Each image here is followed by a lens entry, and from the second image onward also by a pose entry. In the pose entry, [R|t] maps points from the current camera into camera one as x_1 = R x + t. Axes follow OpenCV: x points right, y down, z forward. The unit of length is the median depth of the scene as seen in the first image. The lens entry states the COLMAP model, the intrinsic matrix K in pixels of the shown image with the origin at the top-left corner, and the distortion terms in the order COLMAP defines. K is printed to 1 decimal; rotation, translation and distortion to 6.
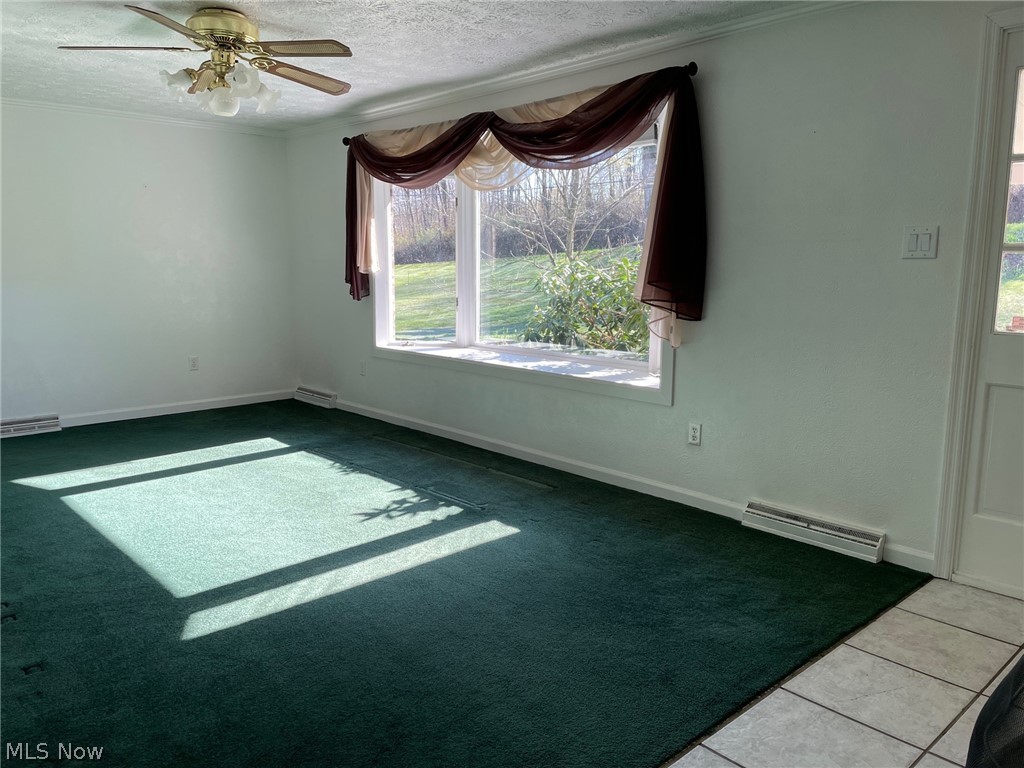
lens RADIAL K [[766.2, 0, 512.0], [0, 766.2, 384.0], [0, 0, 1]] dist [0.080429, -0.104160]
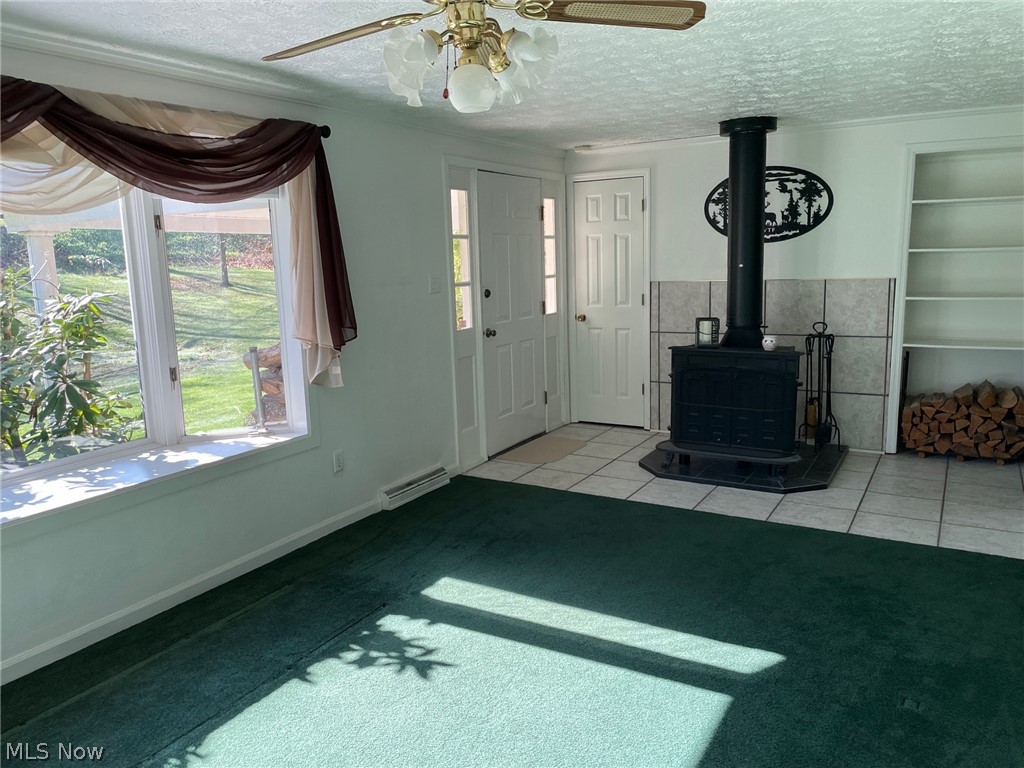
lens RADIAL K [[766.2, 0, 512.0], [0, 766.2, 384.0], [0, 0, 1]] dist [0.080429, -0.104160]
pose [[-0.293395, -0.158829, 0.942705, -0.875119], [0.176453, 0.960162, 0.216687, -0.241789], [-0.939566, 0.229918, -0.253681, 1.052909]]
